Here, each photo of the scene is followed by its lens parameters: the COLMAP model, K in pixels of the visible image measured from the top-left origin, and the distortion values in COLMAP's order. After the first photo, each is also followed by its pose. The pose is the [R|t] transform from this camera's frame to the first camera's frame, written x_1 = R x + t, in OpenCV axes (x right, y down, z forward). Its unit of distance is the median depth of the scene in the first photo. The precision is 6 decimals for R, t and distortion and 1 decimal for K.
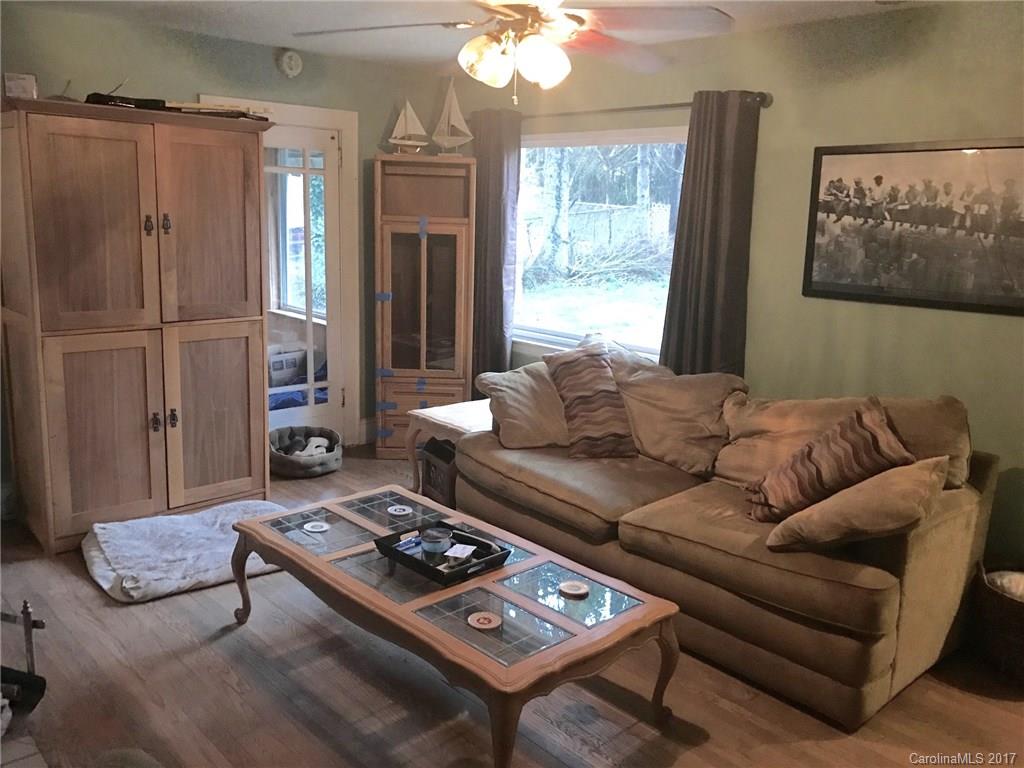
lens RADIAL K [[827.7, 0, 512.0], [0, 827.7, 384.0], [0, 0, 1]] dist [0.000224, -0.000020]
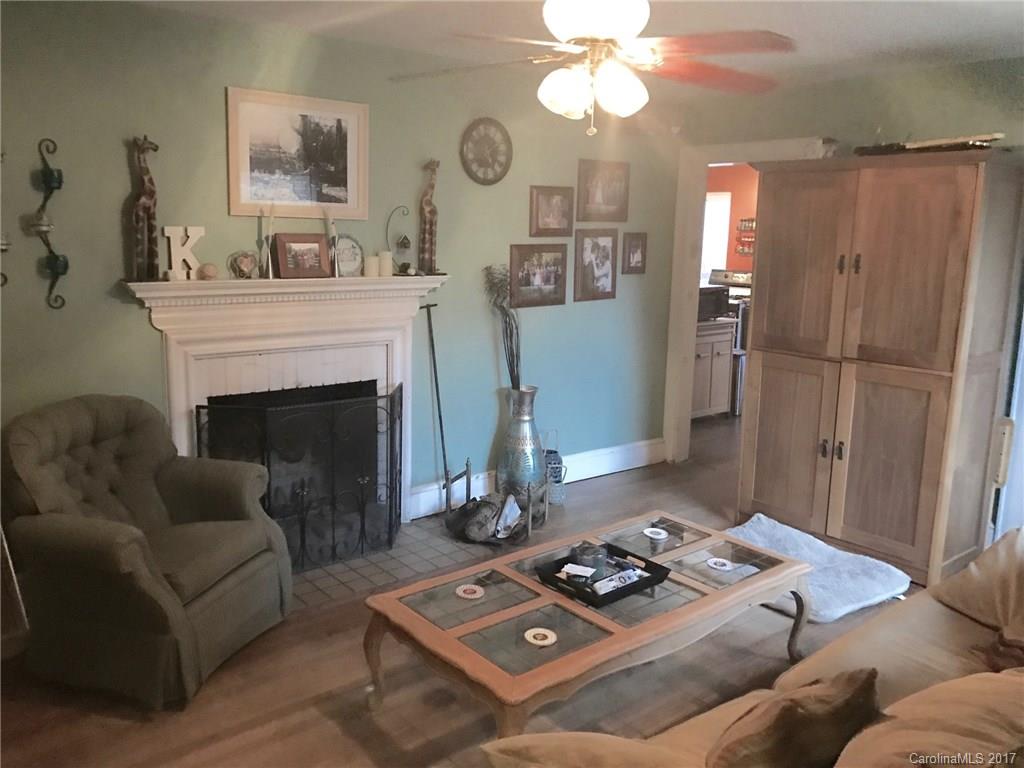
lens RADIAL K [[847.9, 0, 512.0], [0, 847.9, 384.0], [0, 0, 1]] dist [0.004686, 0.001465]
pose [[-0.066846, 0.155475, -0.985576, 0.657319], [-0.225079, 0.959974, 0.166702, -0.125158], [0.972045, 0.232976, -0.029177, 0.627219]]
